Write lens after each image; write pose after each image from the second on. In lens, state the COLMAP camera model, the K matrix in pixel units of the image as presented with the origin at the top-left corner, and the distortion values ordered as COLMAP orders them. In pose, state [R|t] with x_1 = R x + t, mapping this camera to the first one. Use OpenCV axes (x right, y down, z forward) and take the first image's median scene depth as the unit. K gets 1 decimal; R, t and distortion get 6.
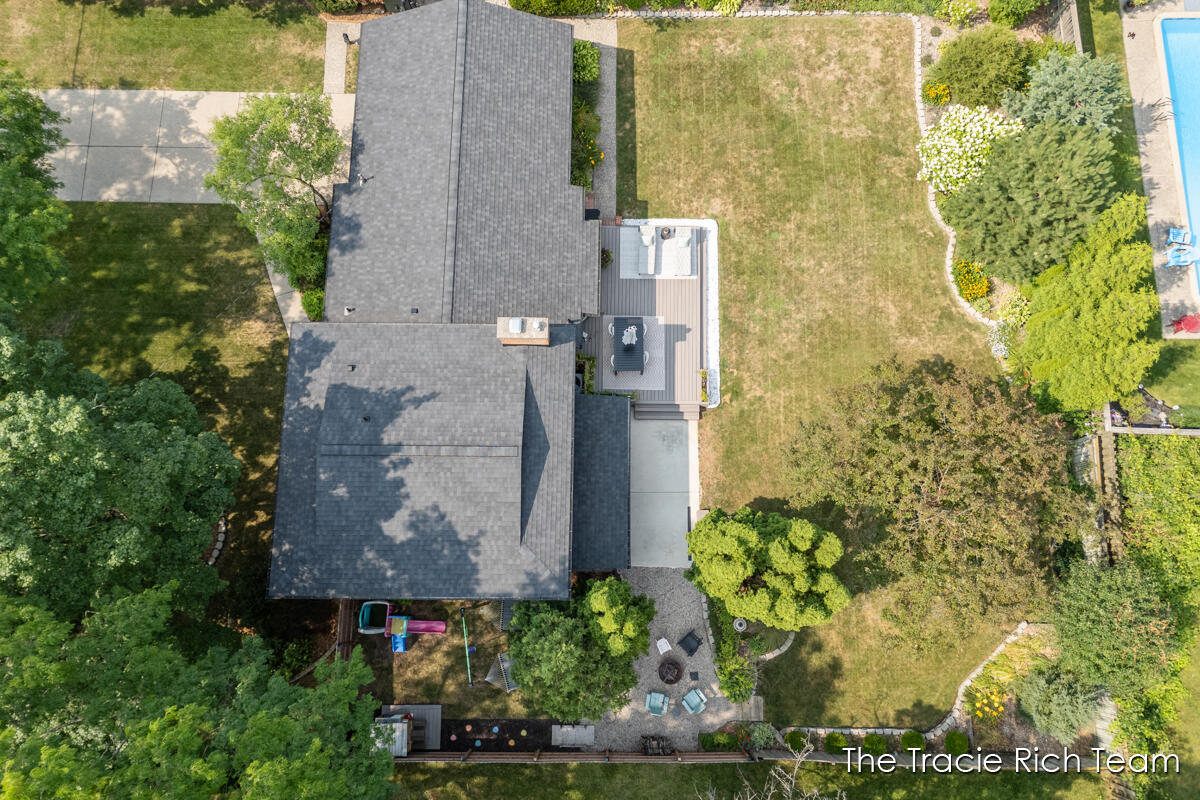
lens RADIAL K [[883.5, 0, 598.9], [0, 883.5, 397.0], [0, 0, 1]] dist [0.081450, -0.085320]
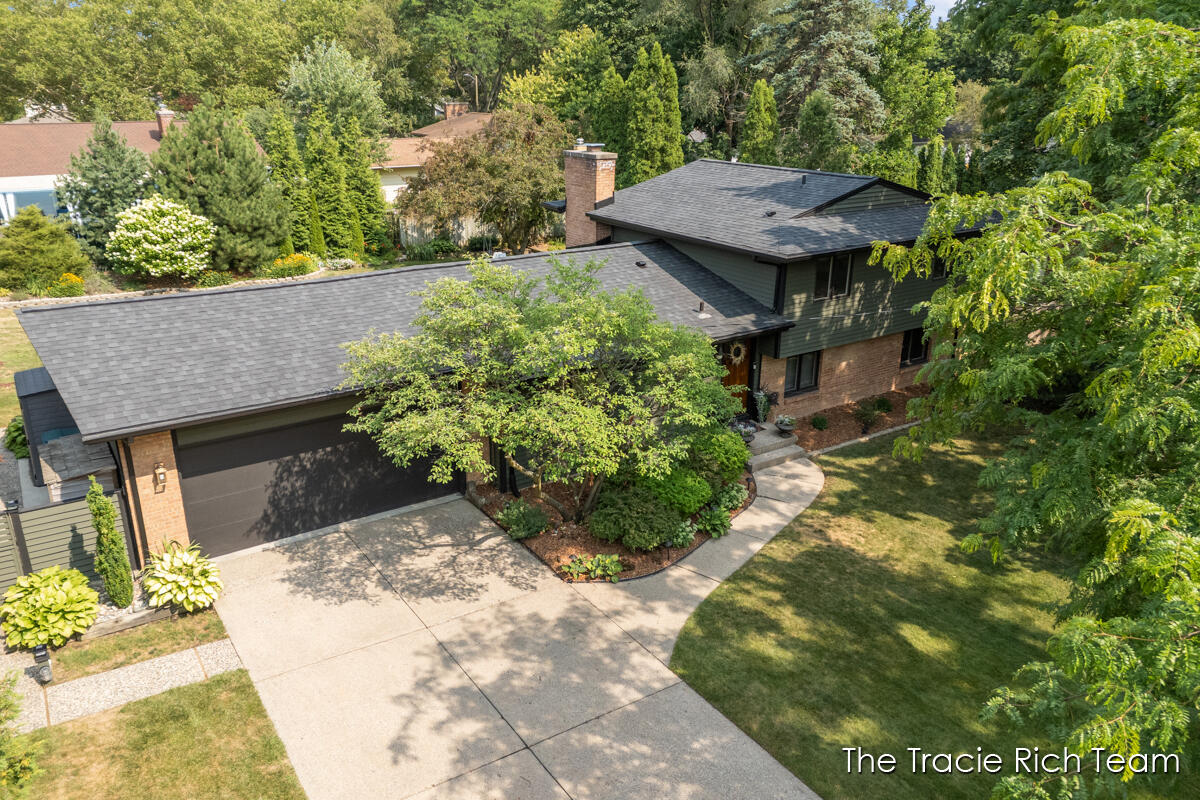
lens RADIAL K [[883.5, 0, 598.9], [0, 883.5, 397.0], [0, 0, 1]] dist [0.081450, -0.085320]
pose [[-0.572096, -0.265833, 0.775912, -0.654339], [0.800659, 0.024194, 0.598632, -0.463339], [-0.177909, 0.963715, 0.199000, 0.863858]]
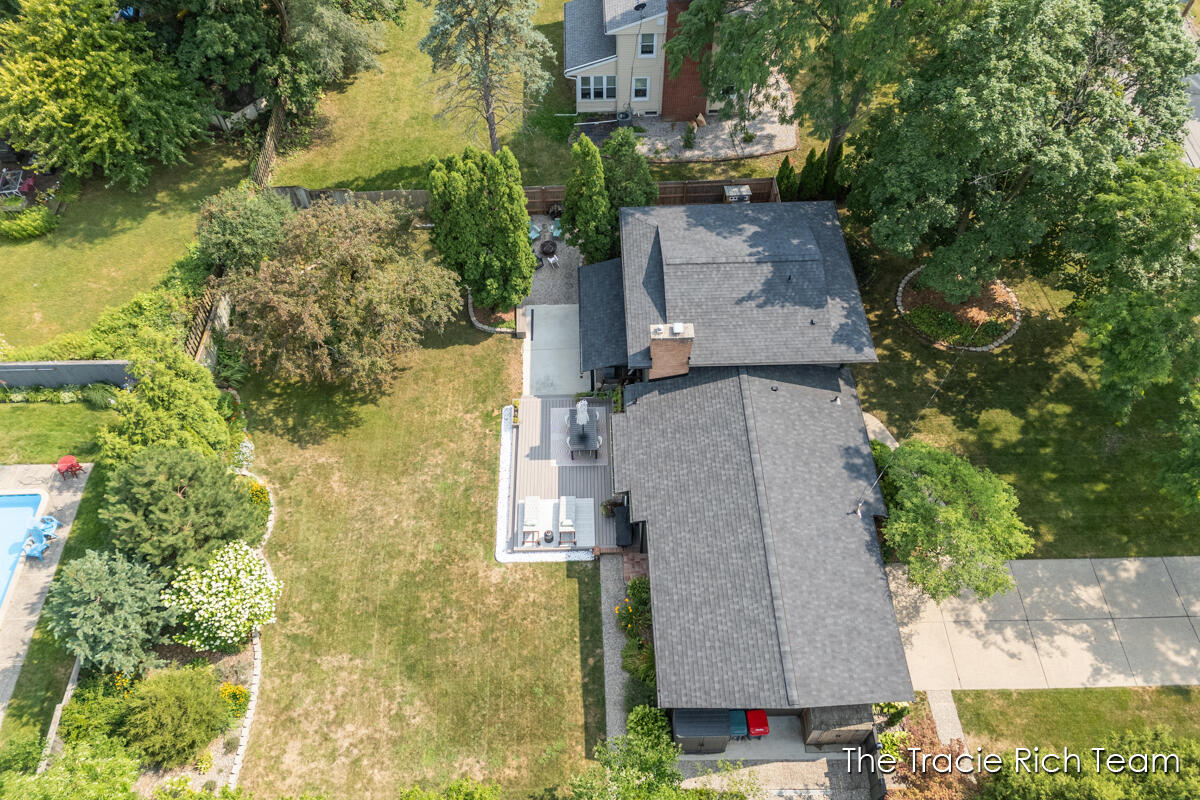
lens RADIAL K [[883.5, 0, 598.9], [0, 883.5, 397.0], [0, 0, 1]] dist [0.081450, -0.085320]
pose [[-0.998916, 0.046178, -0.005881, 0.017994], [-0.034981, -0.661265, 0.749337, -0.831761], [0.030714, 0.748730, 0.662163, 0.232287]]
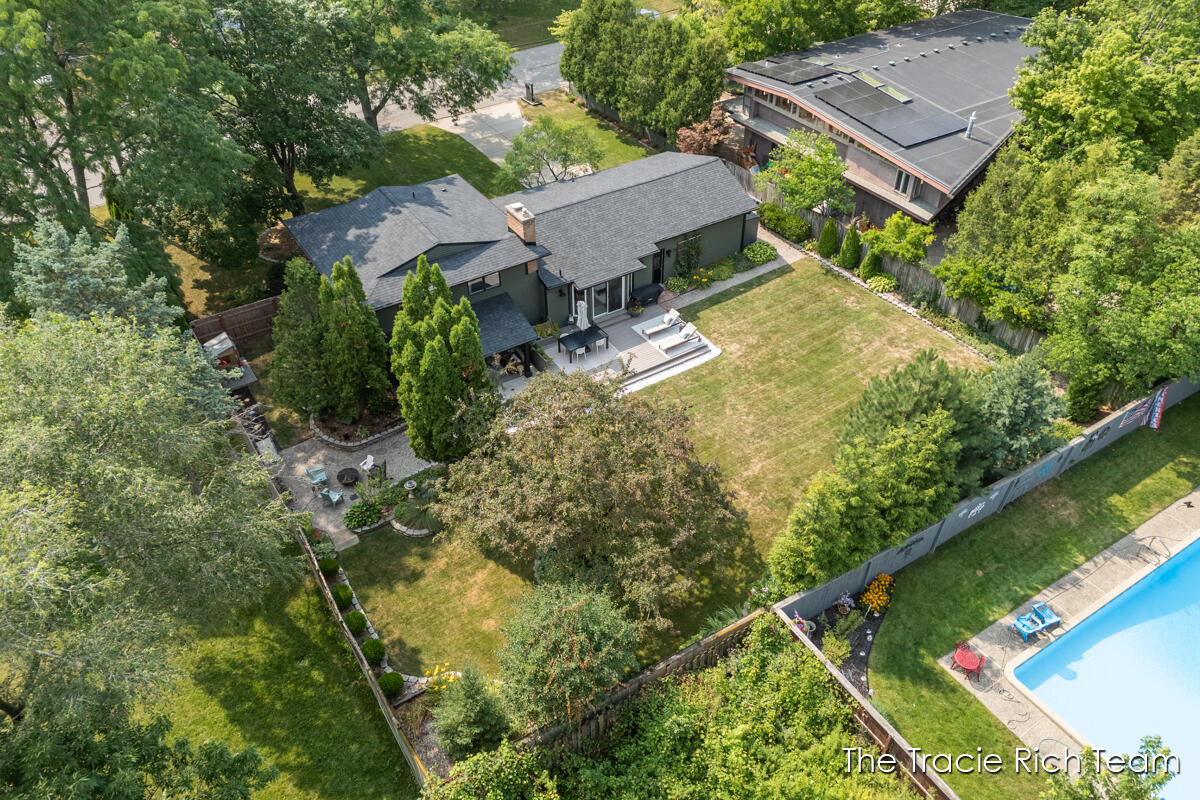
lens RADIAL K [[883.5, 0, 598.9], [0, 883.5, 397.0], [0, 0, 1]] dist [0.081450, -0.085320]
pose [[0.544221, 0.538394, -0.643393, 0.838303], [-0.816568, 0.515875, -0.259017, 0.267943], [0.192457, 0.666337, 0.720385, 0.181634]]
